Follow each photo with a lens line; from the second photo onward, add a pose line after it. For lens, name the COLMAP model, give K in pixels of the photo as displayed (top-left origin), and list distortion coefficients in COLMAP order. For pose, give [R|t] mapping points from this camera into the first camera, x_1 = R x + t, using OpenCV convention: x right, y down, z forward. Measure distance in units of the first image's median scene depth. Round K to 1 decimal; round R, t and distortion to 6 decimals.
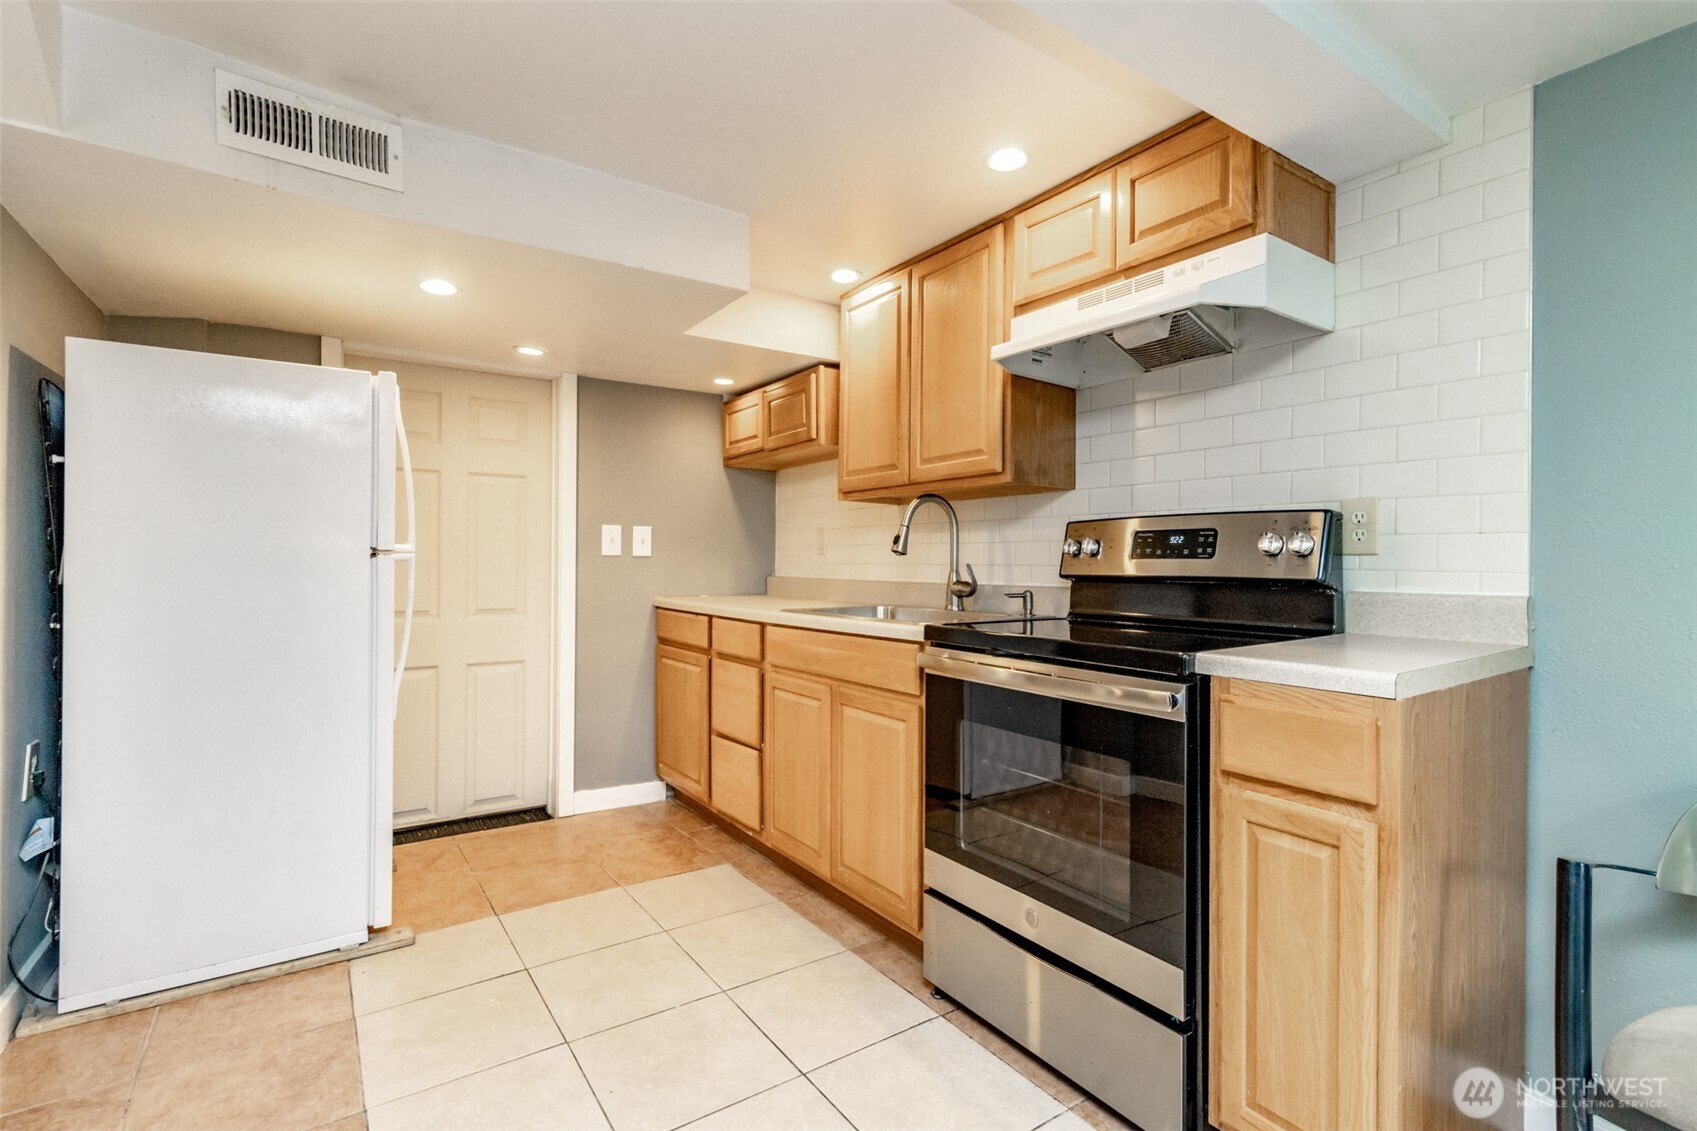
lens RADIAL K [[784.4, 0, 814.3], [0, 784.4, 564.9], [0, 0, 1]] dist [0.001026, 0.003265]
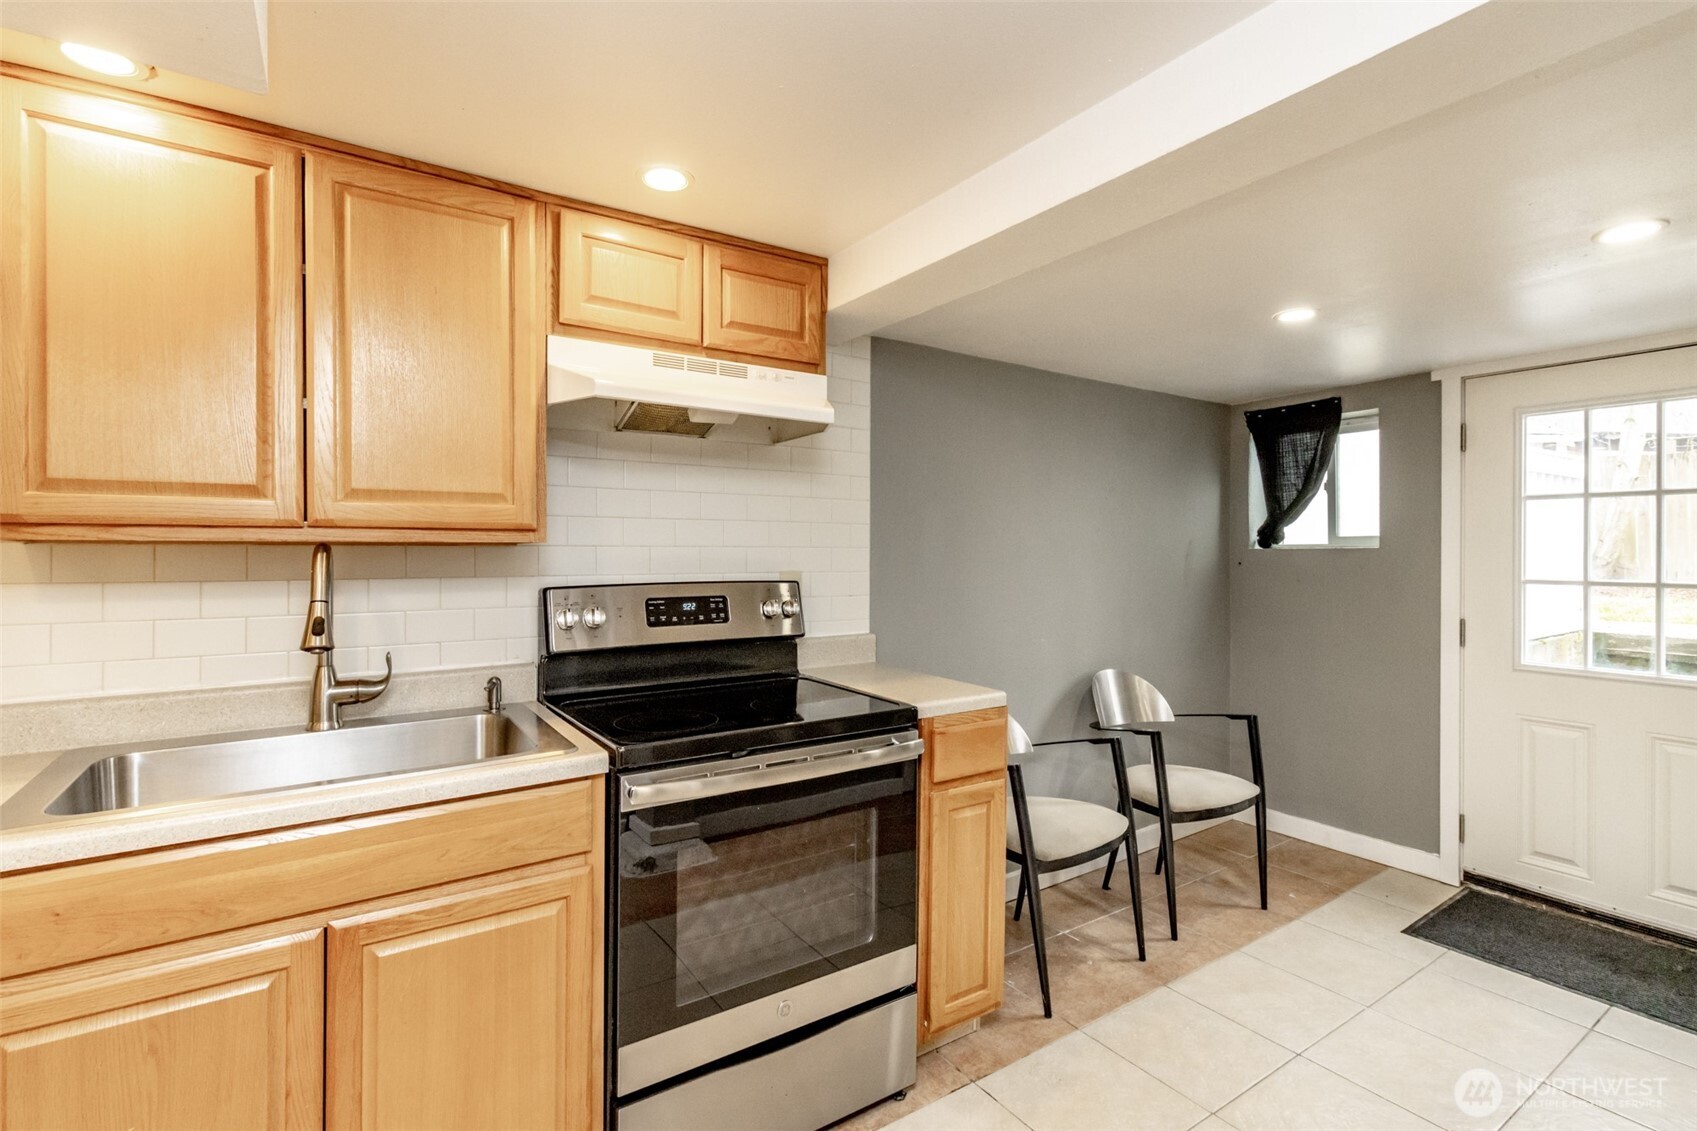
lens RADIAL K [[784.4, 0, 863.8], [0, 784.4, 551.0], [0, 0, 1]] dist [0.001026, 0.003265]
pose [[-0.021665, -0.006700, 0.999743, -0.556880], [0.004276, 0.999968, 0.006794, -0.104318], [-0.999756, 0.004422, -0.021636, 0.726473]]
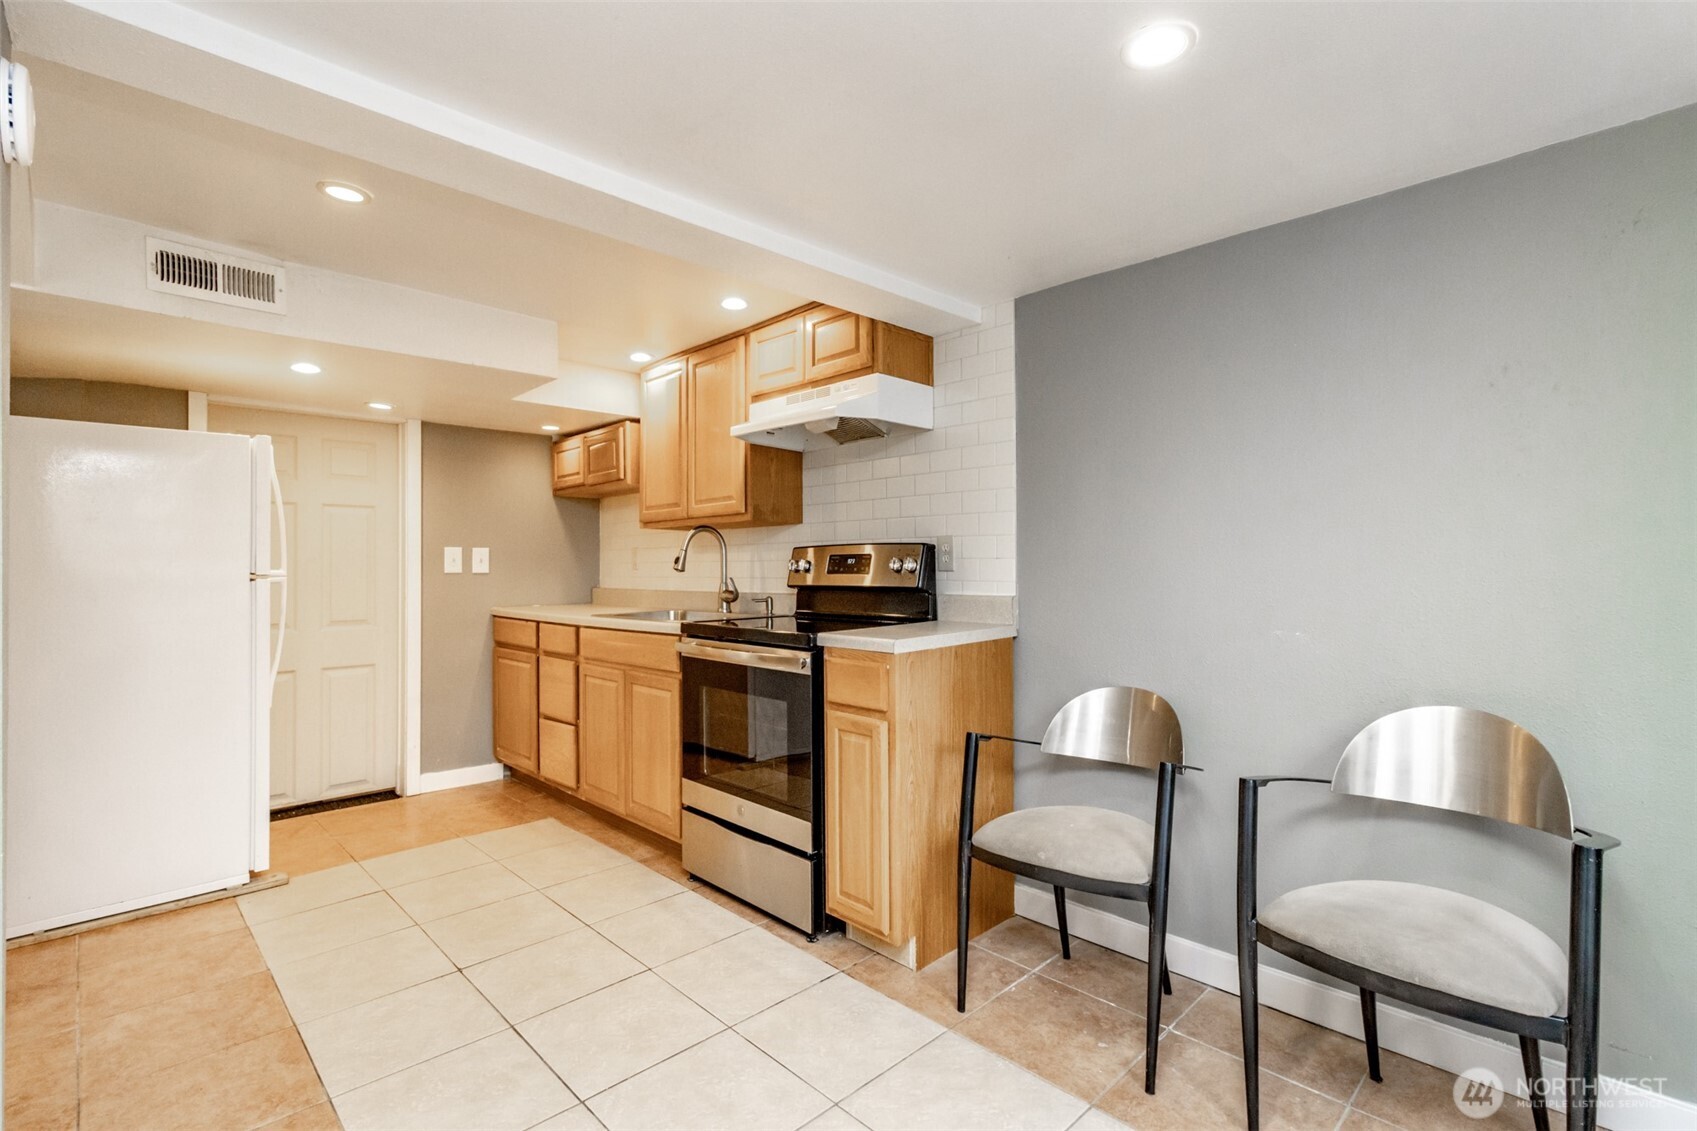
lens RADIAL K [[784.4, 0, 805.1], [0, 784.4, 555.0], [0, 0, 1]] dist [0.001026, 0.003265]
pose [[0.986733, -0.011324, 0.161953, 0.121559], [0.014415, 0.999735, -0.017924, -0.016640], [-0.161708, 0.020021, 0.986636, -0.417632]]
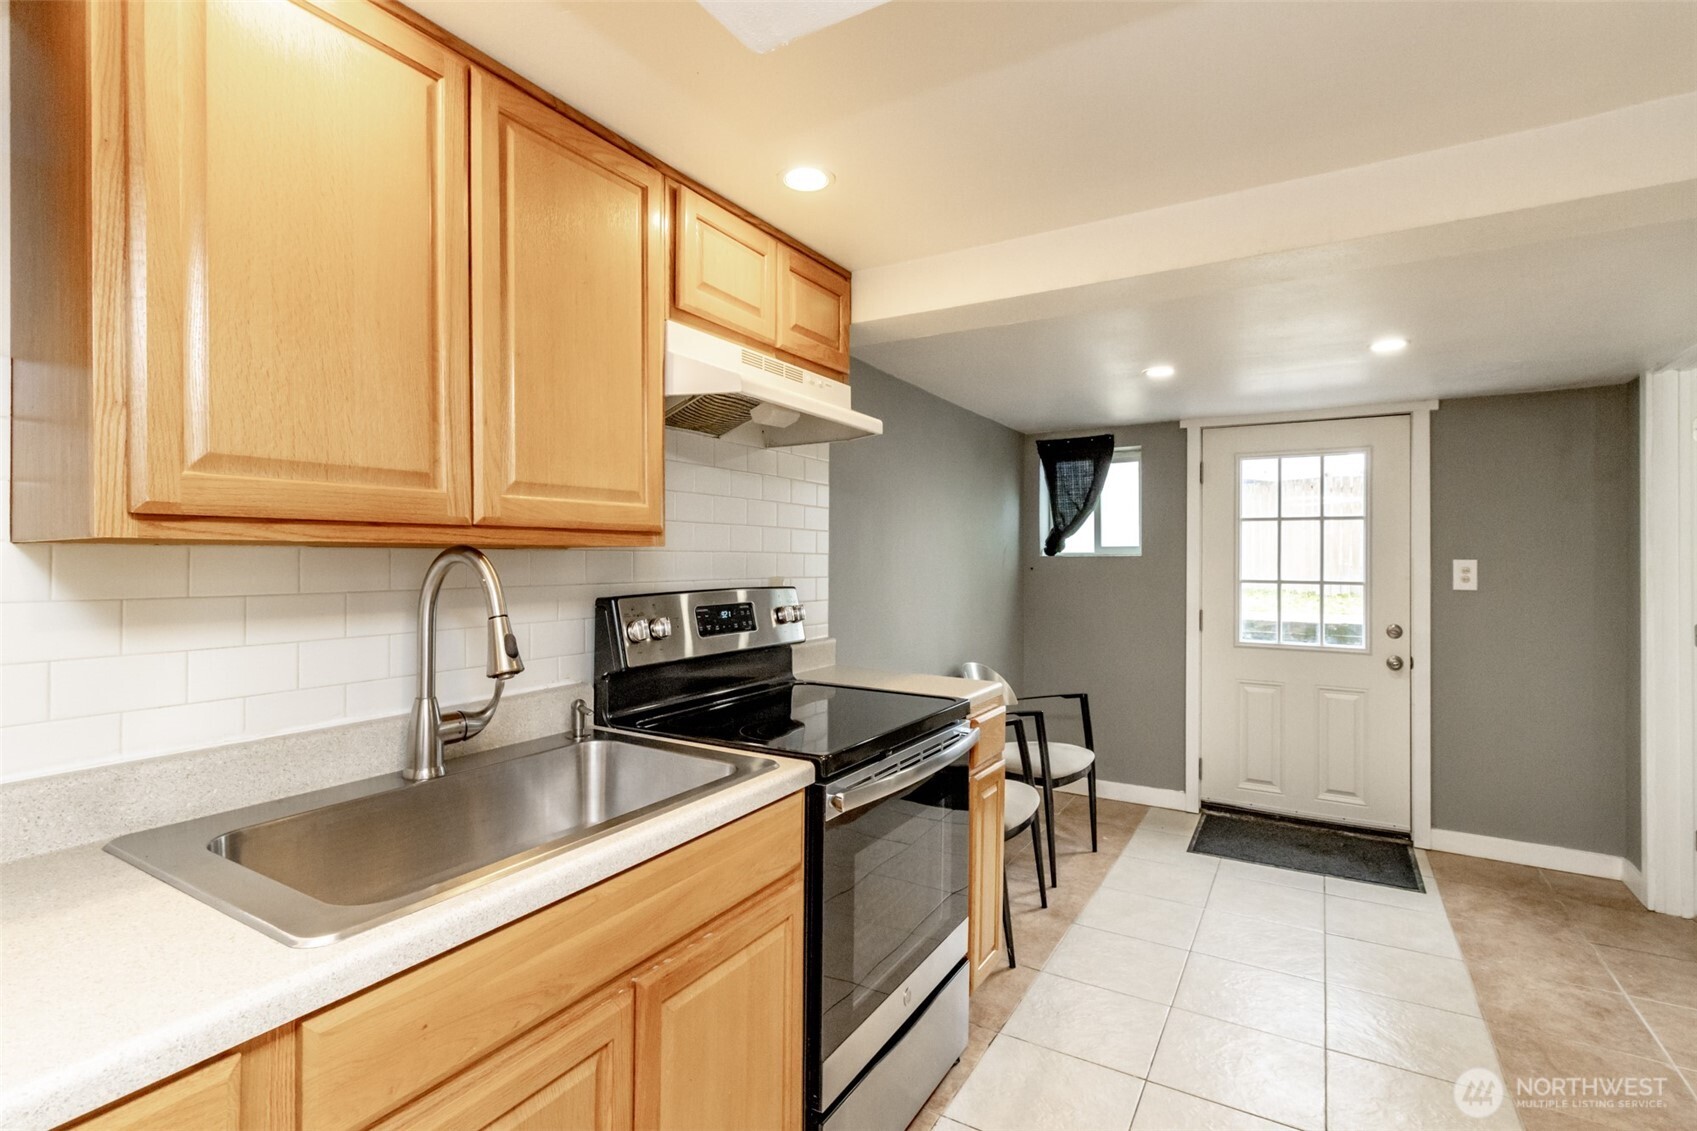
lens RADIAL K [[784.4, 0, 861.1], [0, 784.4, 554.0], [0, 0, 1]] dist [0.001026, 0.003265]
pose [[-0.438817, -0.003662, 0.898569, -0.486457], [-0.002263, 0.999993, 0.002970, -0.104869], [-0.898573, -0.000730, -0.438822, 1.188728]]
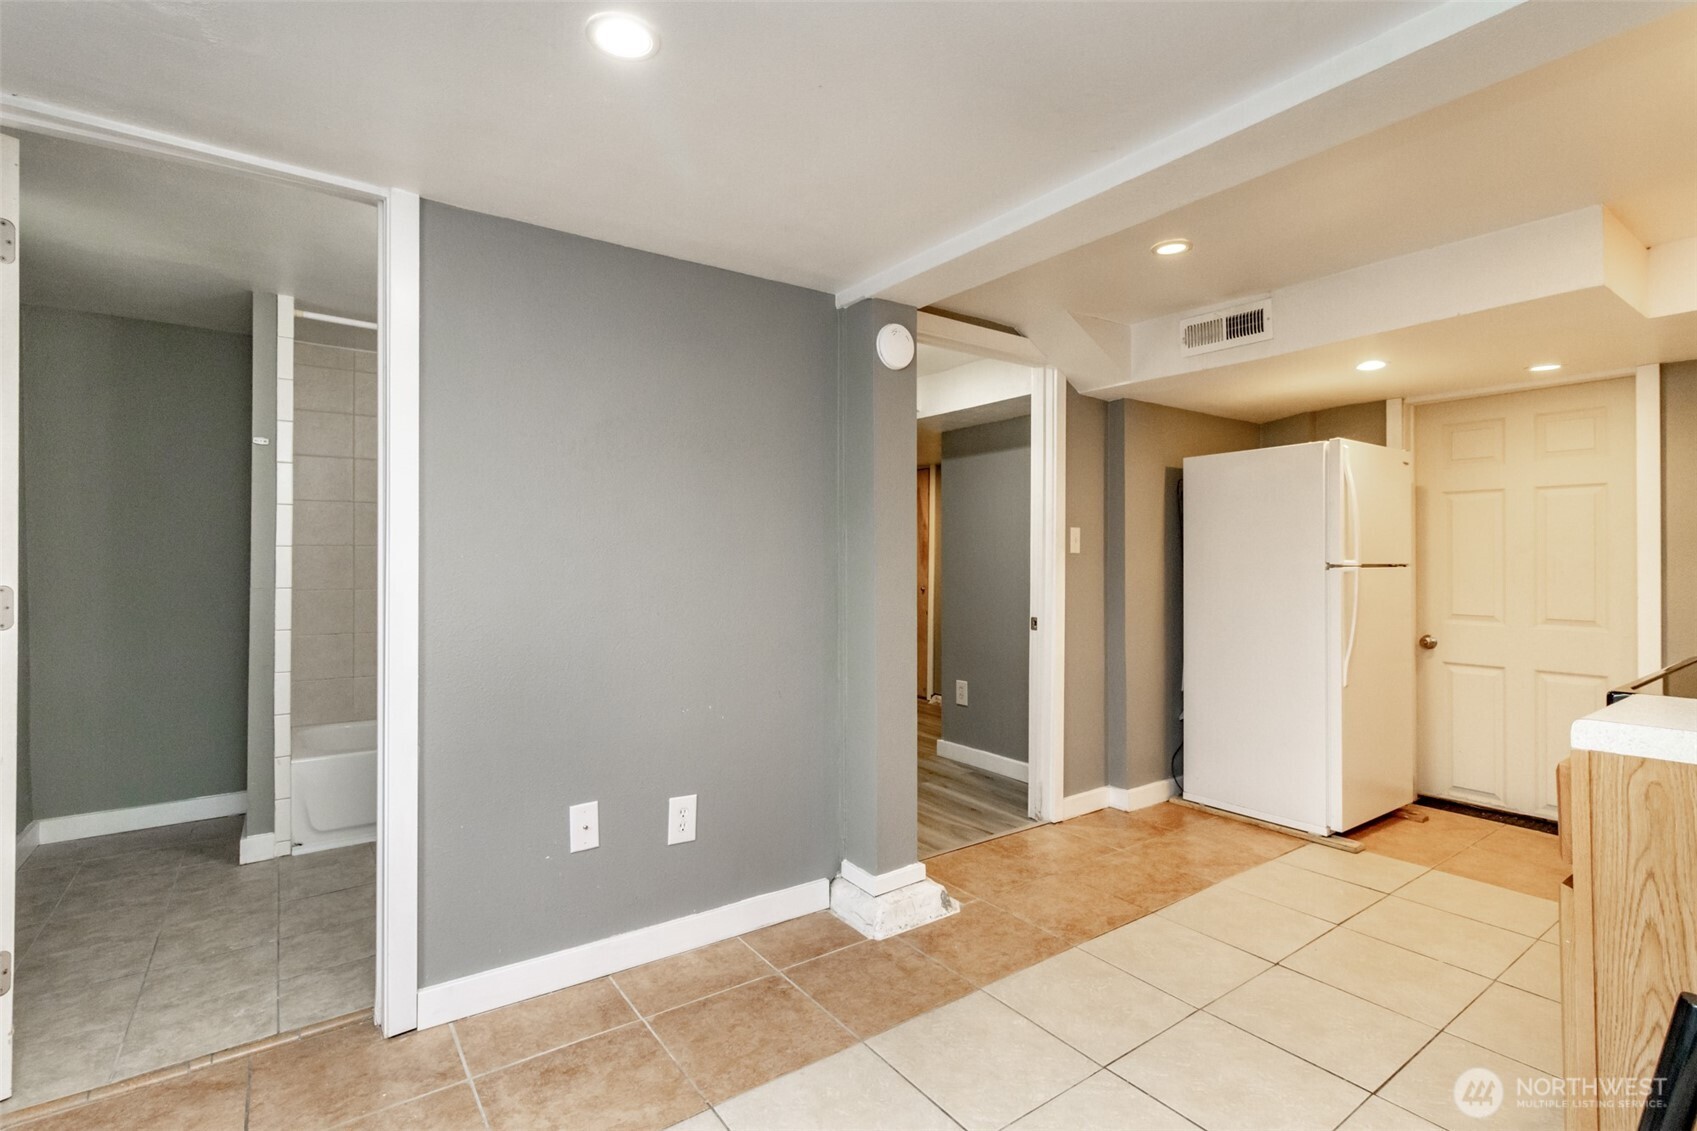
lens RADIAL K [[784.4, 0, 899.6], [0, 784.4, 549.0], [0, 0, 1]] dist [0.001026, 0.003265]
pose [[0.049173, -0.018699, -0.998615, 0.826992], [-0.009741, 0.999768, -0.019201, -0.009744], [0.998743, 0.010672, 0.048979, 0.147426]]
